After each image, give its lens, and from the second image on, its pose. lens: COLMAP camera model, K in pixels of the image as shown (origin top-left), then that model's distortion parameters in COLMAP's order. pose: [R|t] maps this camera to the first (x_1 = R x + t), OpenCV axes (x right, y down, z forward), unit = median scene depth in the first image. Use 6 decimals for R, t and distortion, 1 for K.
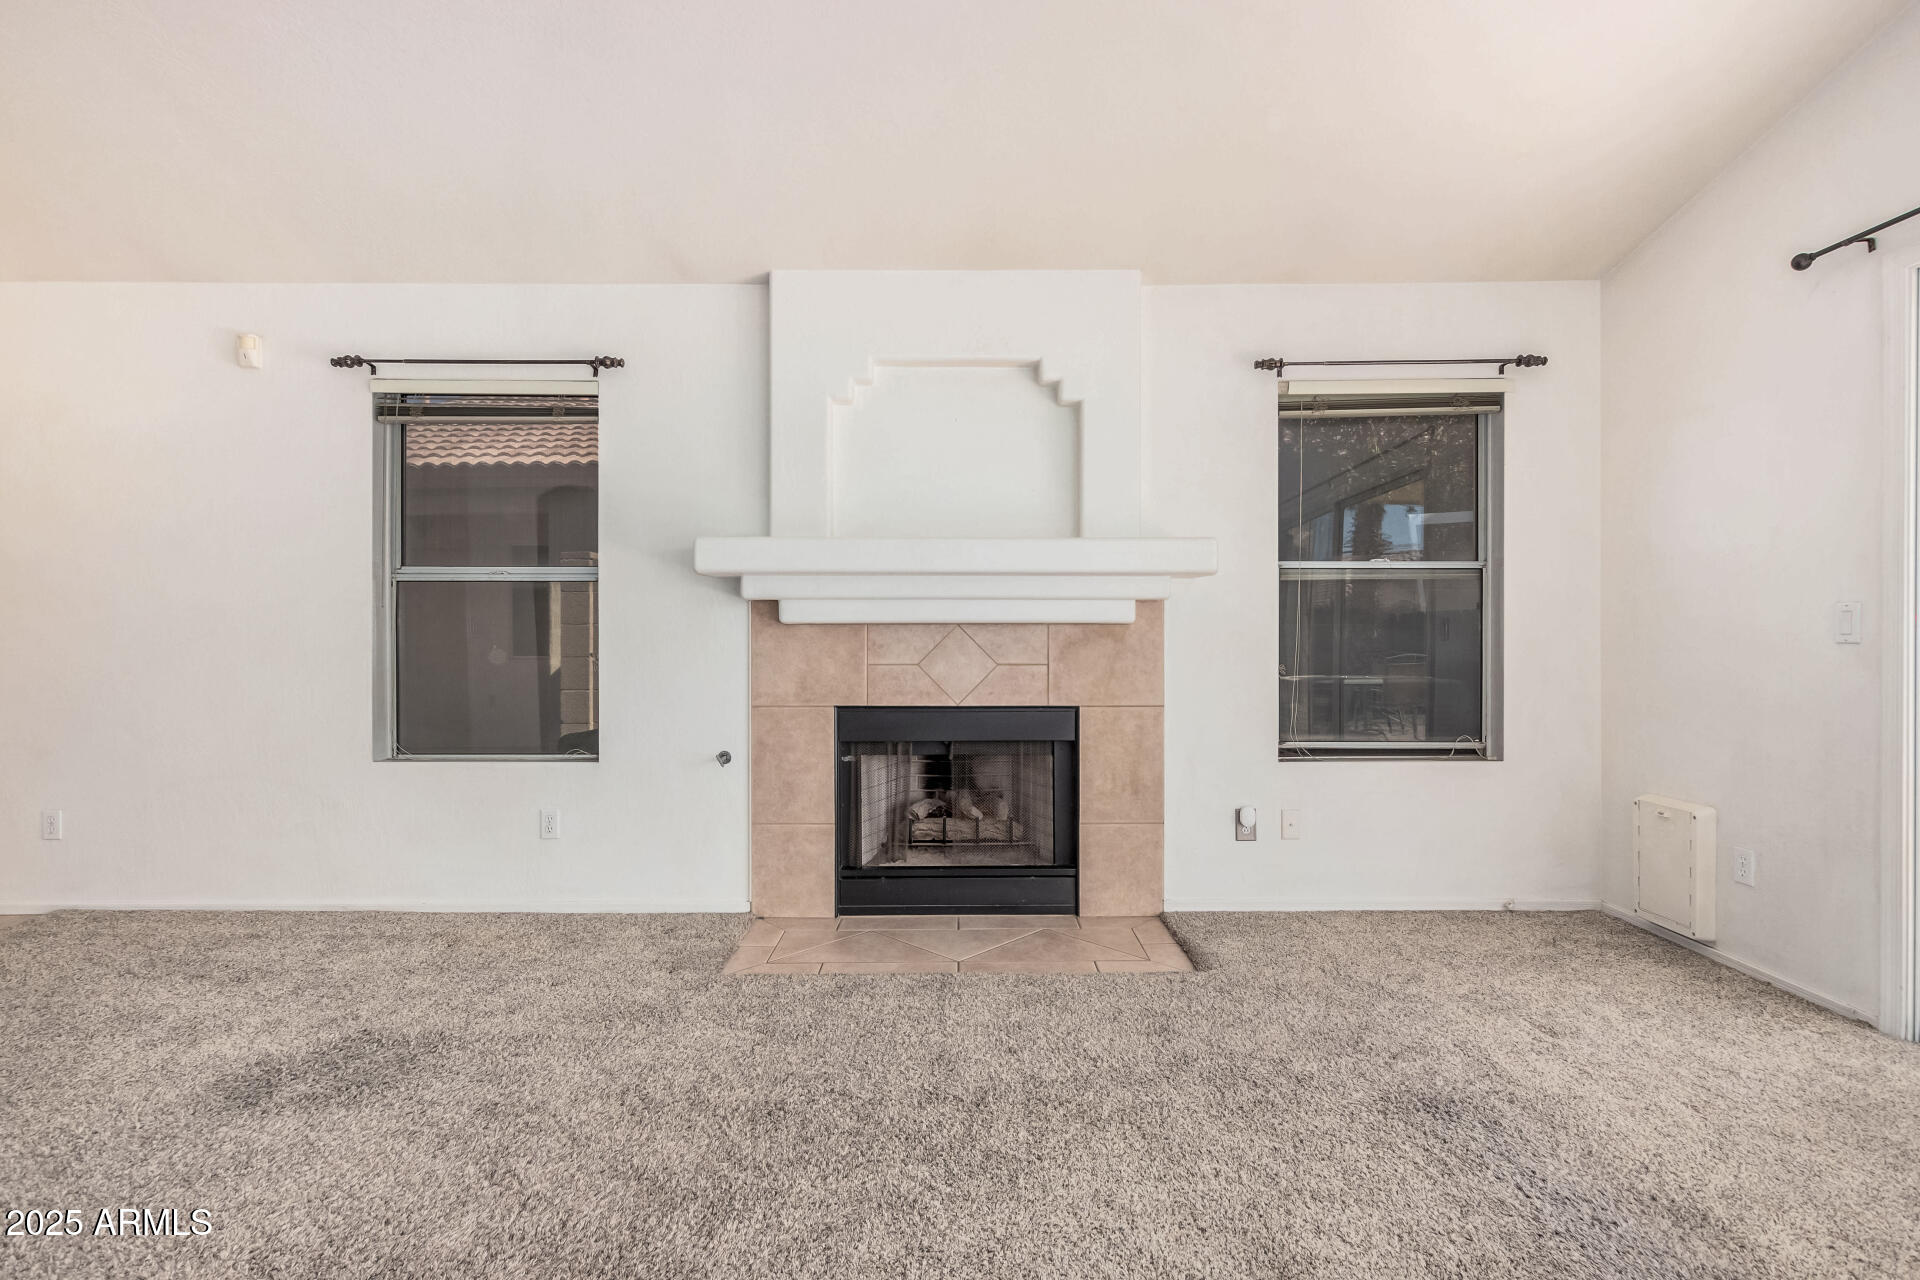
lens RADIAL K [[876.0, 0, 960.0], [0, 876.0, 640.0], [0, 0, 1]] dist [0.009077, -0.000236]
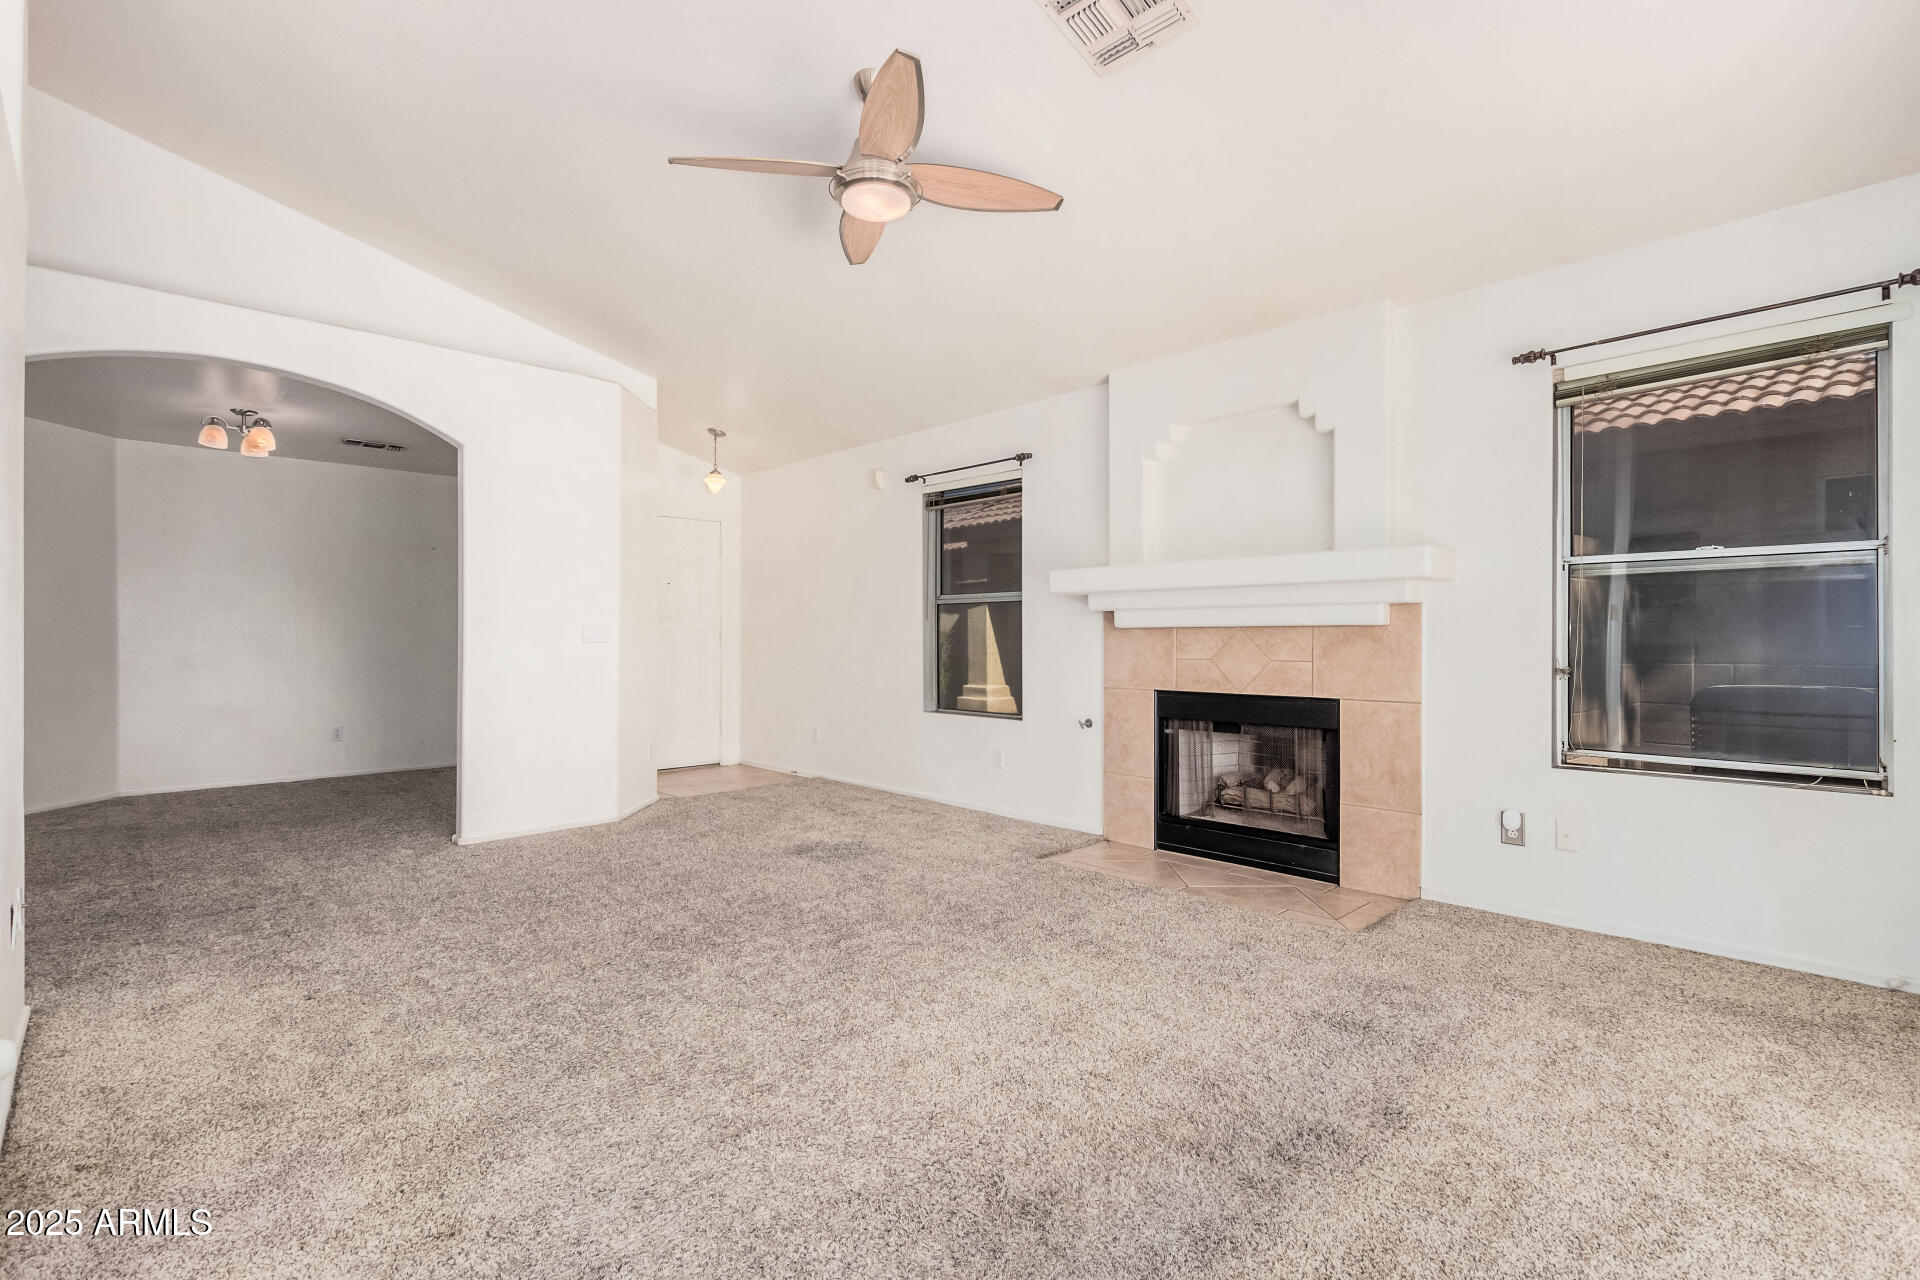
lens RADIAL K [[922.1, 0, 986.5], [0, 922.1, 635.2], [0, 0, 1]] dist [0.022693, -0.013107]
pose [[0.696646, -0.002538, -0.717411, 0.674959], [0.000900, 0.999996, -0.002664, -0.003620], [0.717415, 0.001210, 0.696645, -0.150766]]
